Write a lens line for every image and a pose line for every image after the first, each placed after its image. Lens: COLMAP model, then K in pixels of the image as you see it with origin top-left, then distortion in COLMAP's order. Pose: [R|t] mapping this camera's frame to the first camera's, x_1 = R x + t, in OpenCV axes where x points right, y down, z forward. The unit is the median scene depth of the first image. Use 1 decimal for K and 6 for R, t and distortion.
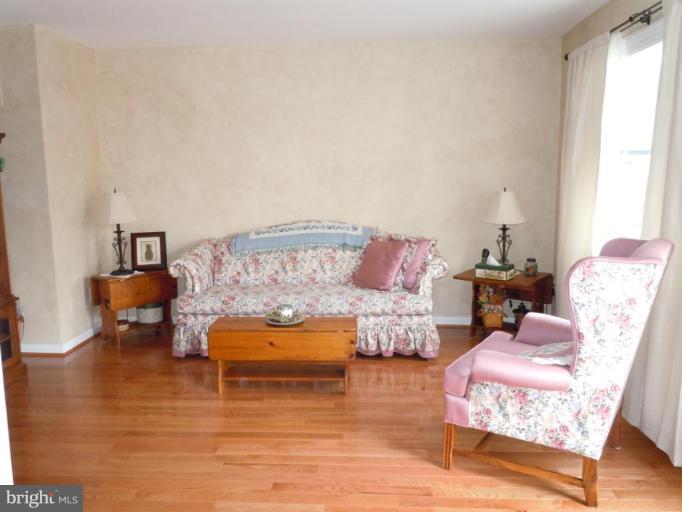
lens RADIAL K [[568.2, 0, 341.0], [0, 568.2, 256.0], [0, 0, 1]] dist [-0.006227, -0.005735]
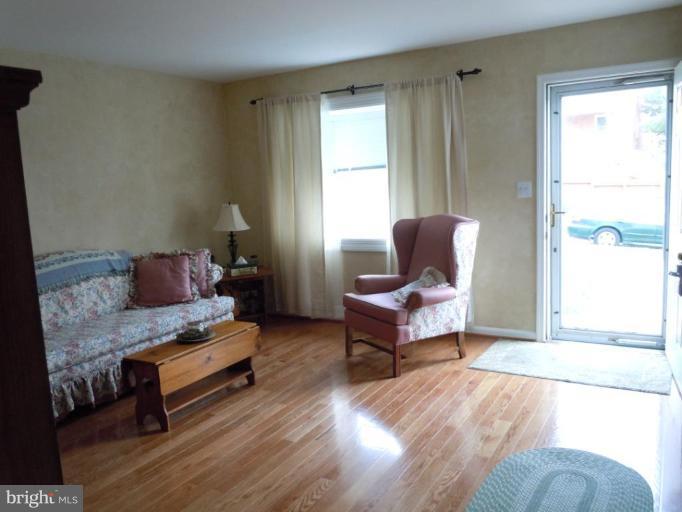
lens RADIAL K [[568.2, 0, 341.0], [0, 568.2, 256.0], [0, 0, 1]] dist [-0.006227, -0.005735]
pose [[0.449479, -0.133731, 0.883224, -0.698367], [0.175624, 0.982663, 0.059411, -0.035169], [-0.875857, 0.128411, 0.465173, 0.228061]]
